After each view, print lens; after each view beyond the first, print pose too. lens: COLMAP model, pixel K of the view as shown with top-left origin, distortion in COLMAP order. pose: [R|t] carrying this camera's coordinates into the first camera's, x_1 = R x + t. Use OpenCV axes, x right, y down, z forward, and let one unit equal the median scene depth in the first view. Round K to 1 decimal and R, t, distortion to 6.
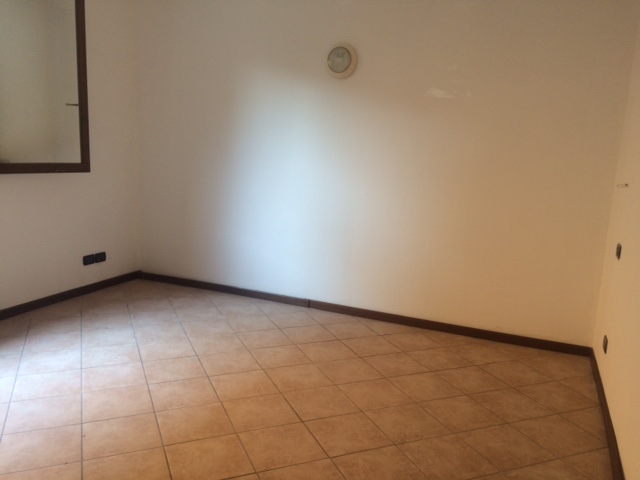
lens RADIAL K [[549.8, 0, 320.0], [0, 549.8, 240.0], [0, 0, 1]] dist [0.091071, -0.115063]
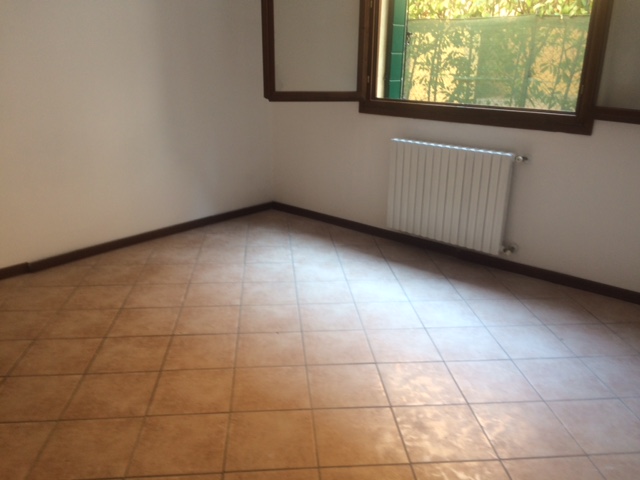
lens RADIAL K [[549.8, 0, 320.0], [0, 549.8, 240.0], [0, 0, 1]] dist [0.091071, -0.115063]
pose [[-0.314385, 0.263519, -0.911987, 0.535581], [-0.193415, 0.922765, 0.333309, -0.222160], [0.929383, 0.281179, -0.239135, 1.285963]]
